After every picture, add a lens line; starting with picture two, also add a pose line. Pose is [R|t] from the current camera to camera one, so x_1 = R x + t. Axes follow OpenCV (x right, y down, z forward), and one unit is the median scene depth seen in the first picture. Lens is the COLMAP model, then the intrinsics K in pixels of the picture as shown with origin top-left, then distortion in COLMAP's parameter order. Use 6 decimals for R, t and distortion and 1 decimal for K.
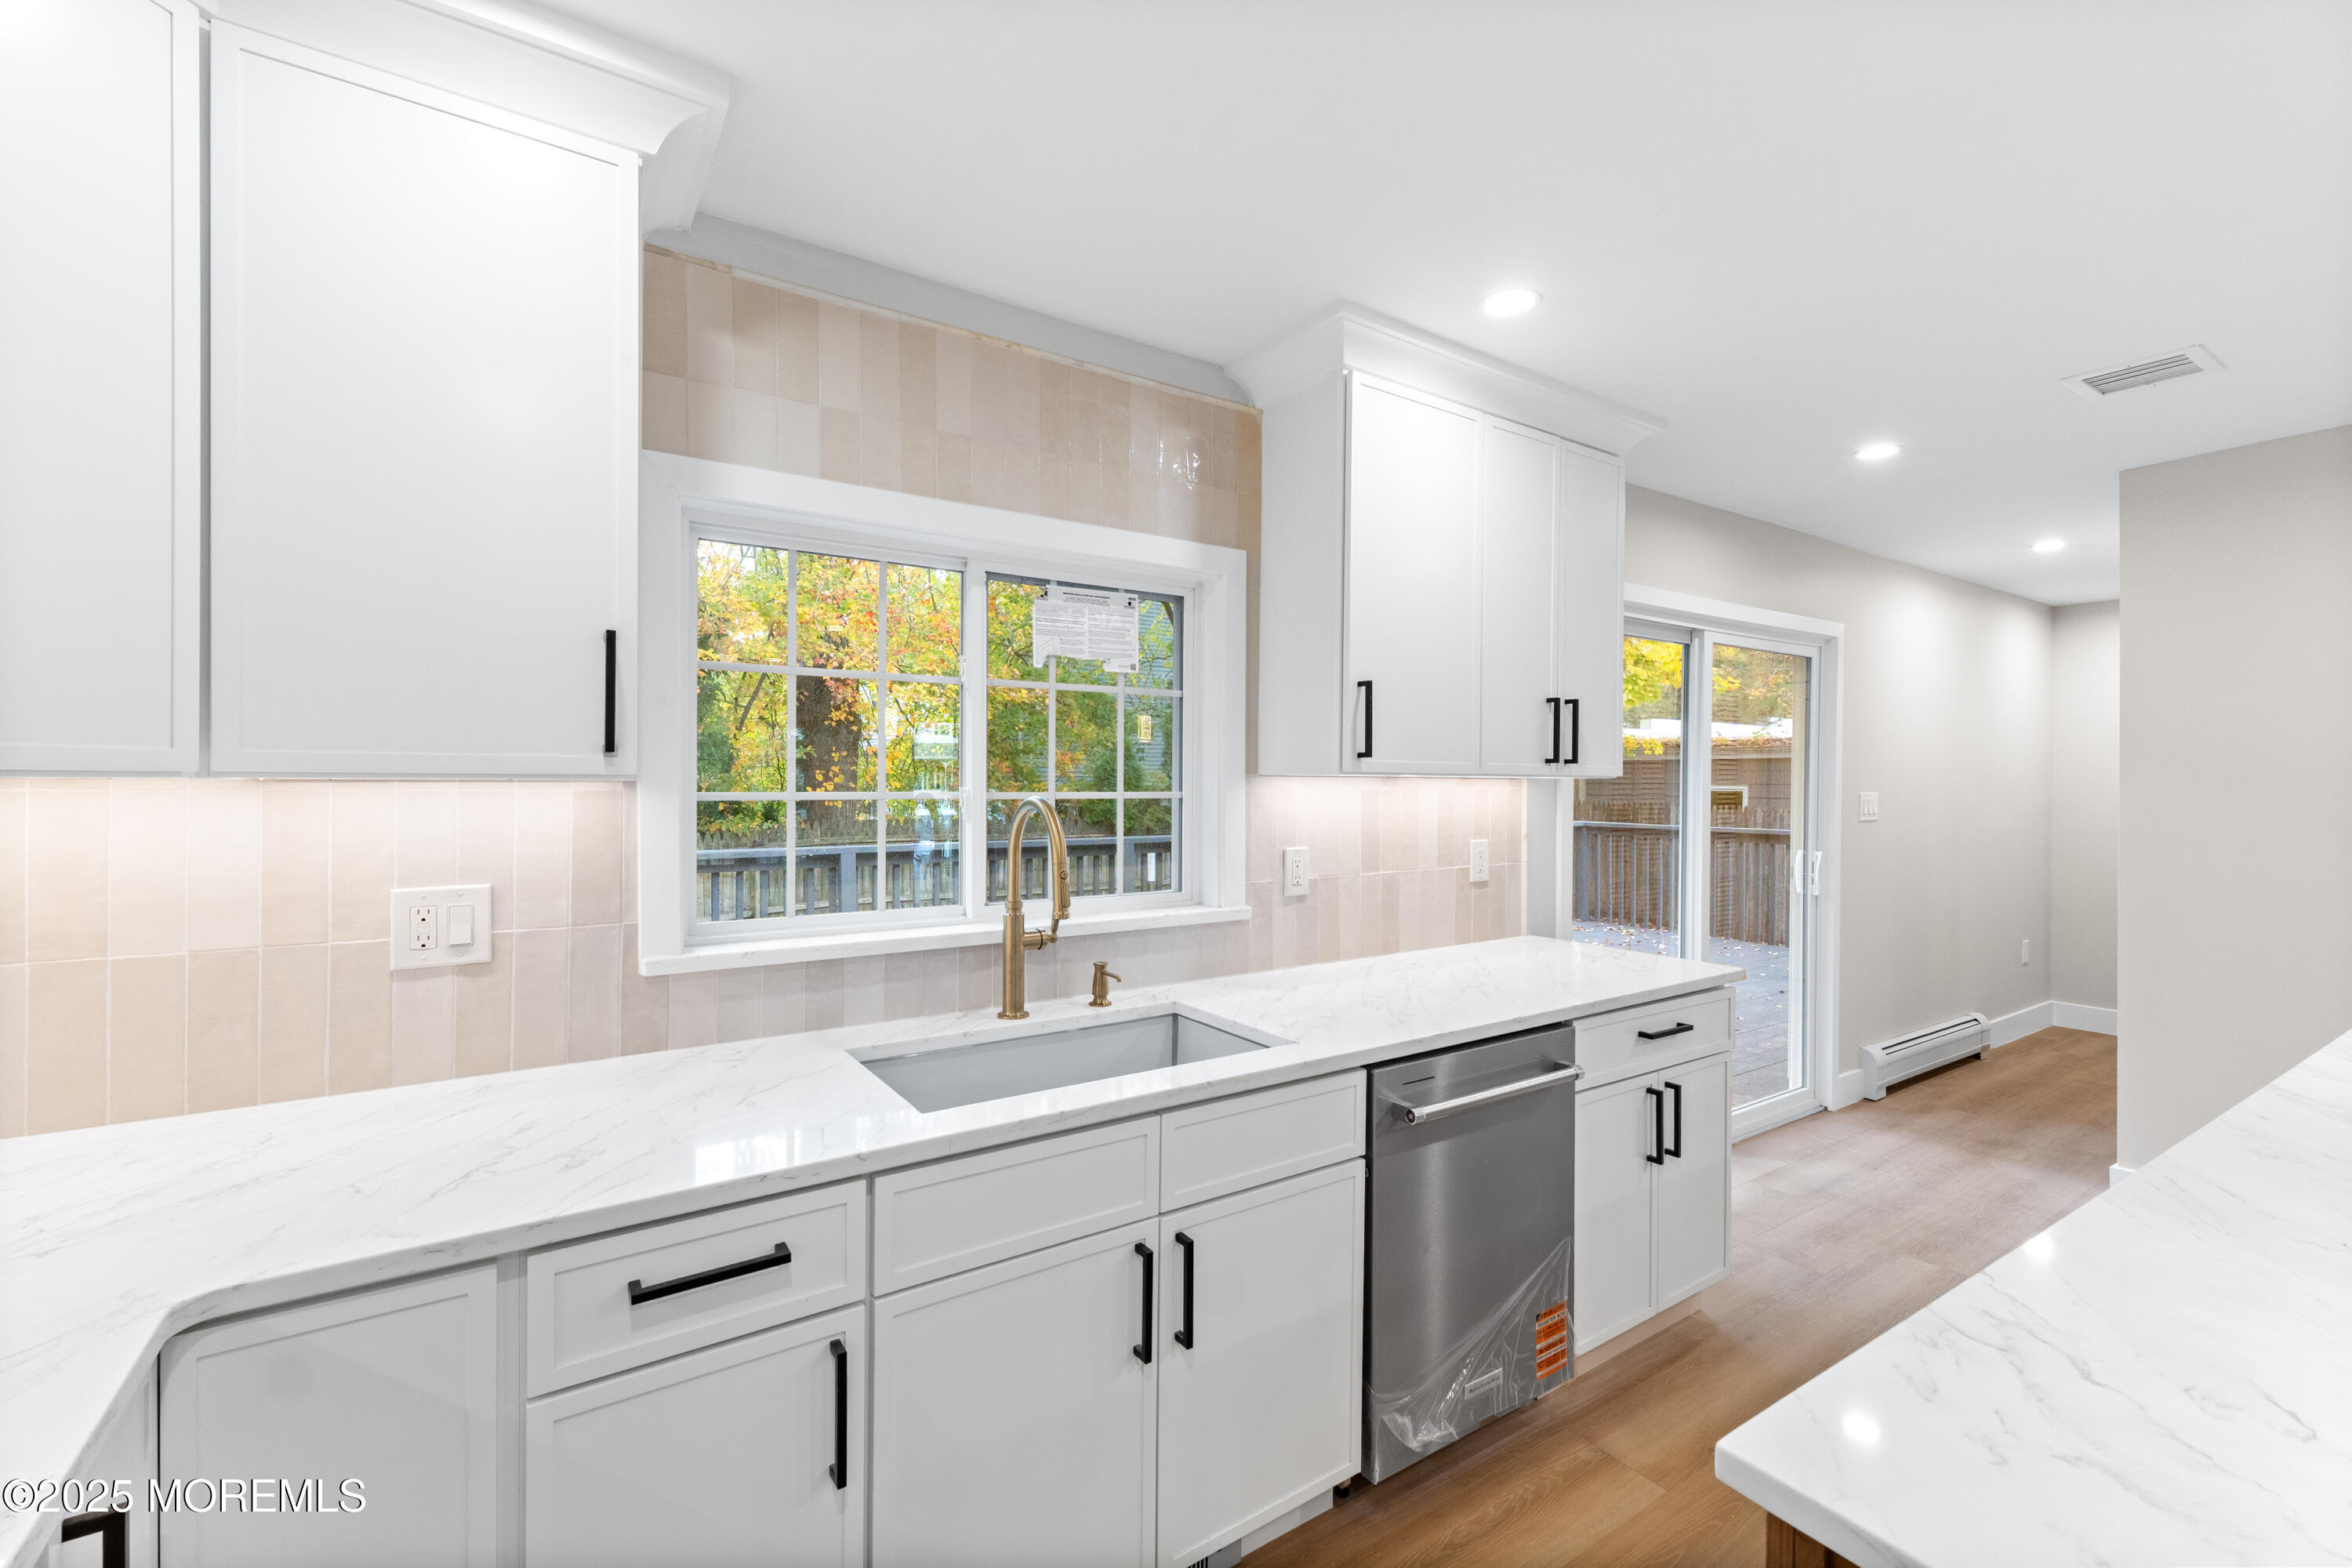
lens RADIAL K [[995.2, 0, 1186.0], [0, 995.2, 784.1], [0, 0, 1]] dist [0.002854, 0.000266]
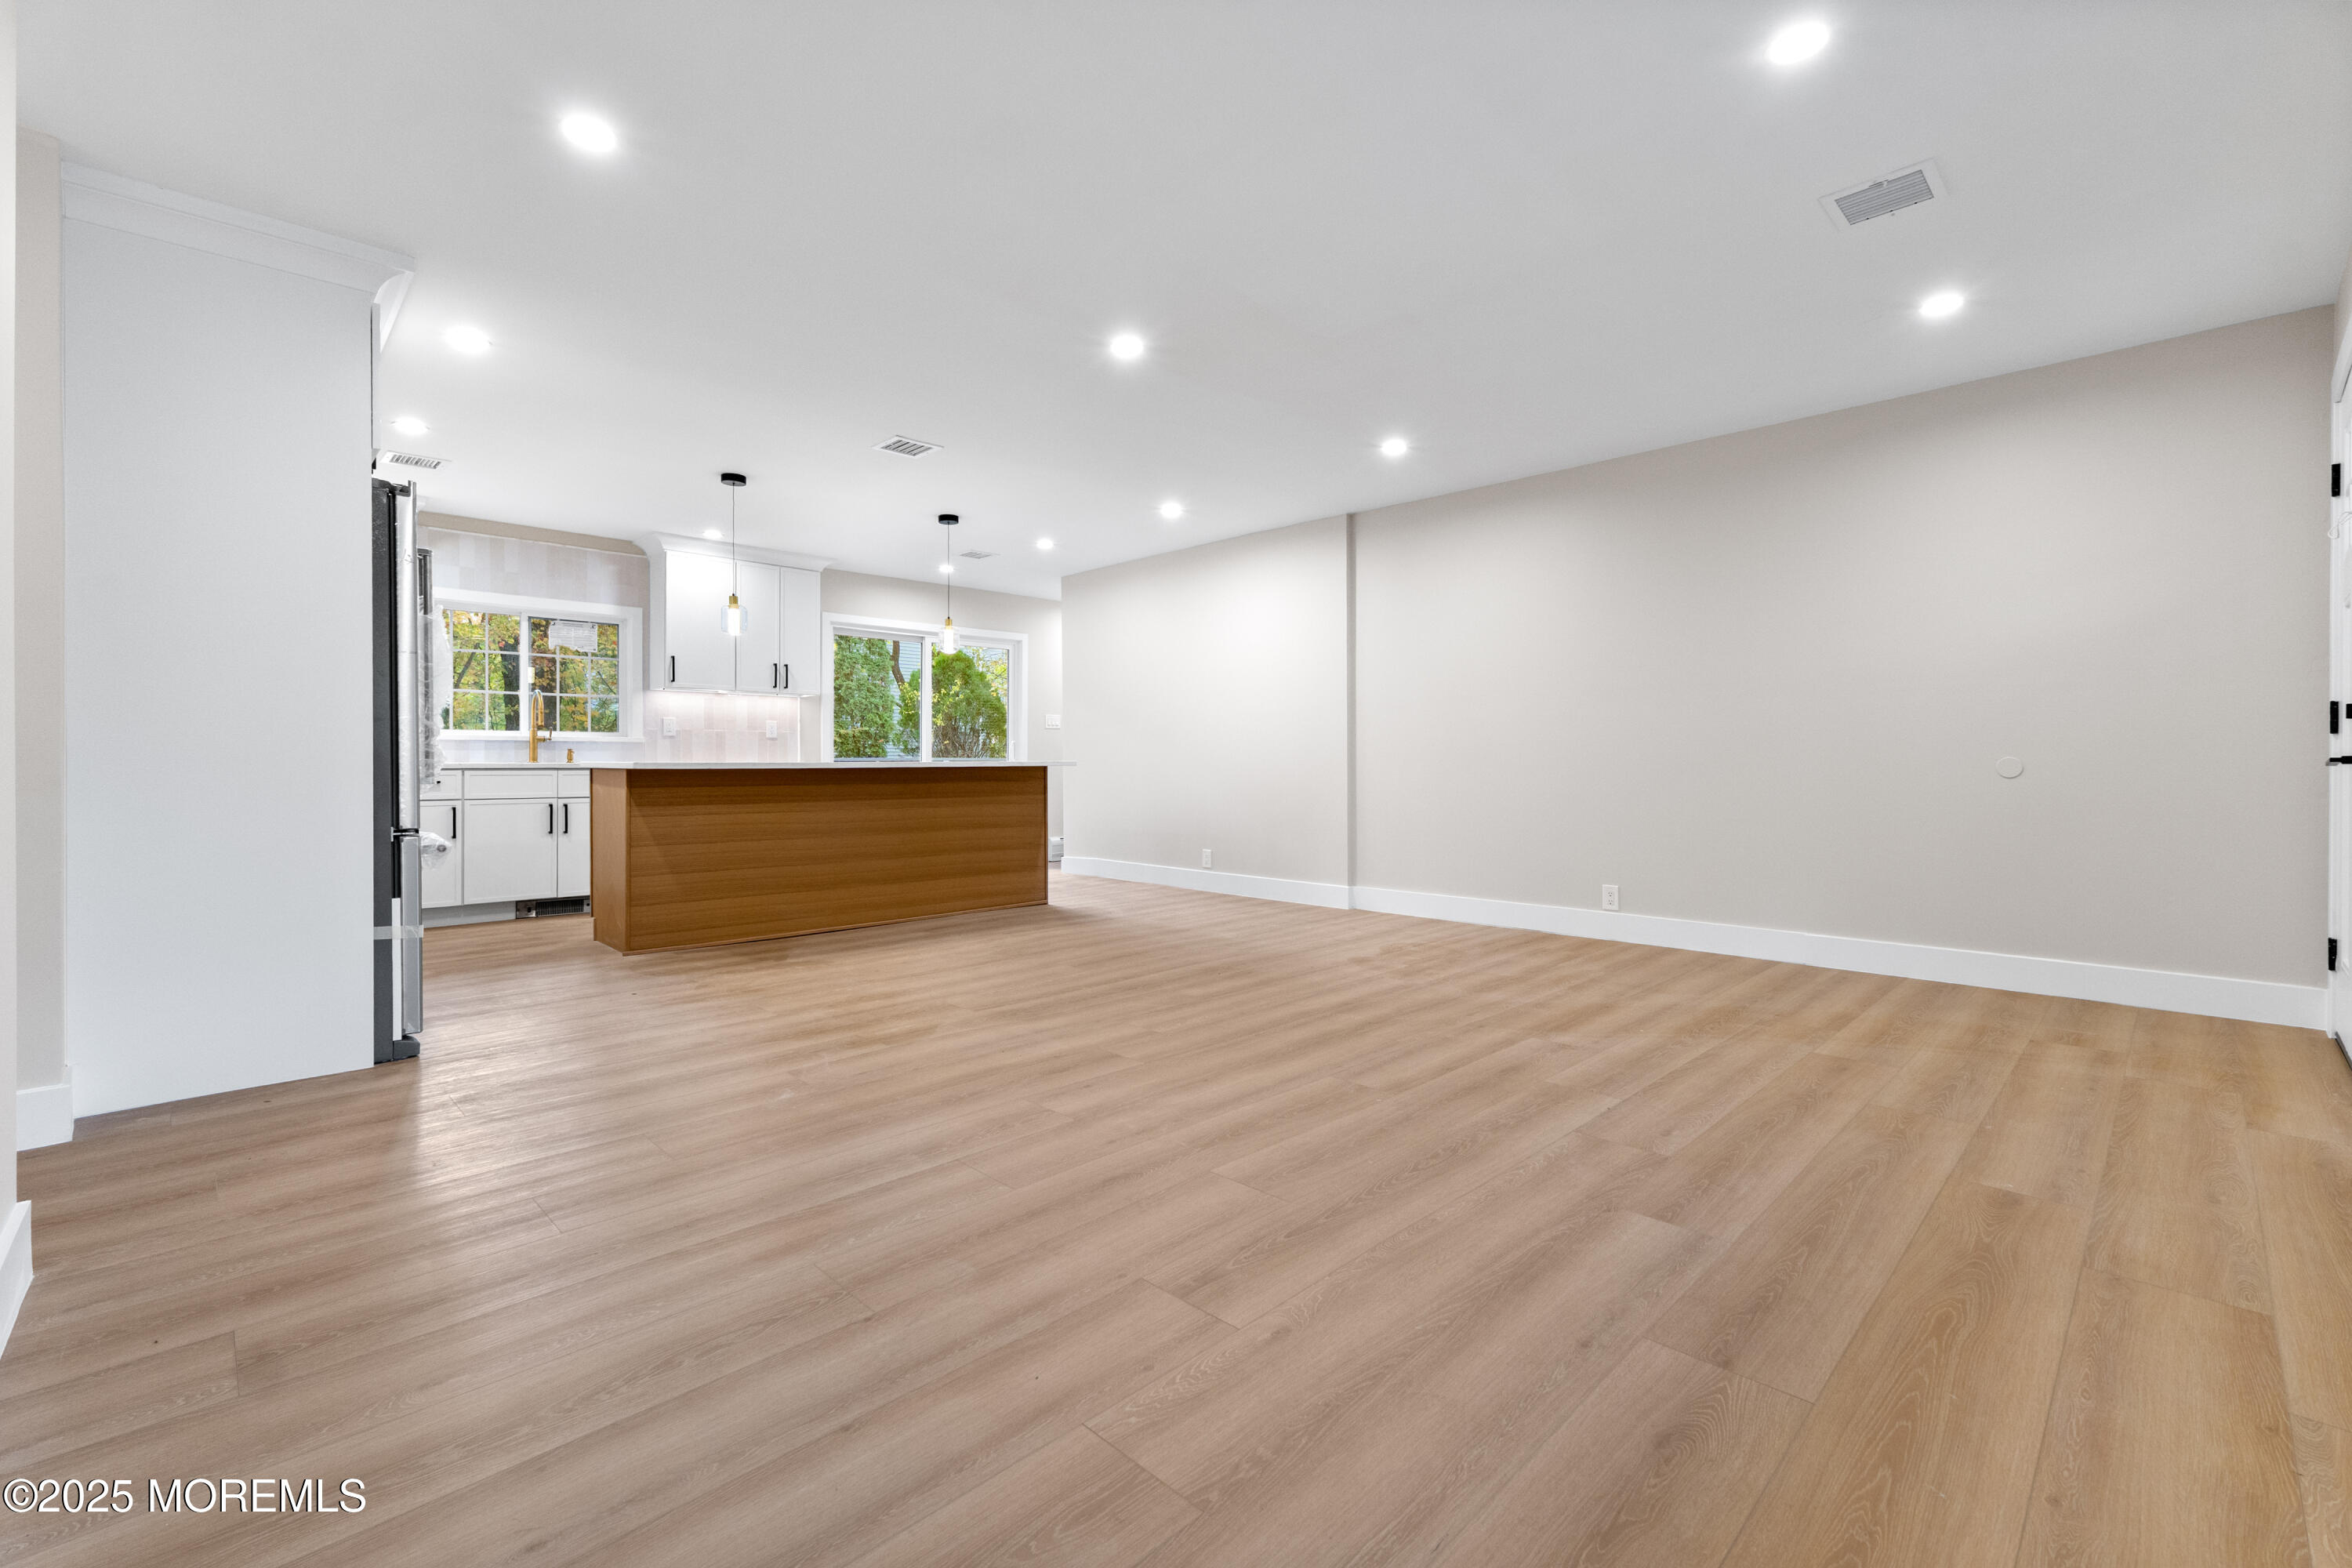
lens RADIAL K [[1000.5, 0, 1179.1], [0, 1000.5, 770.6], [0, 0, 1]] dist [0.002351, 0.000314]
pose [[0.983182, -0.006990, 0.182494, 1.094476], [0.006515, 0.999974, 0.003200, 0.233372], [-0.182512, -0.001957, 0.983202, -2.157042]]
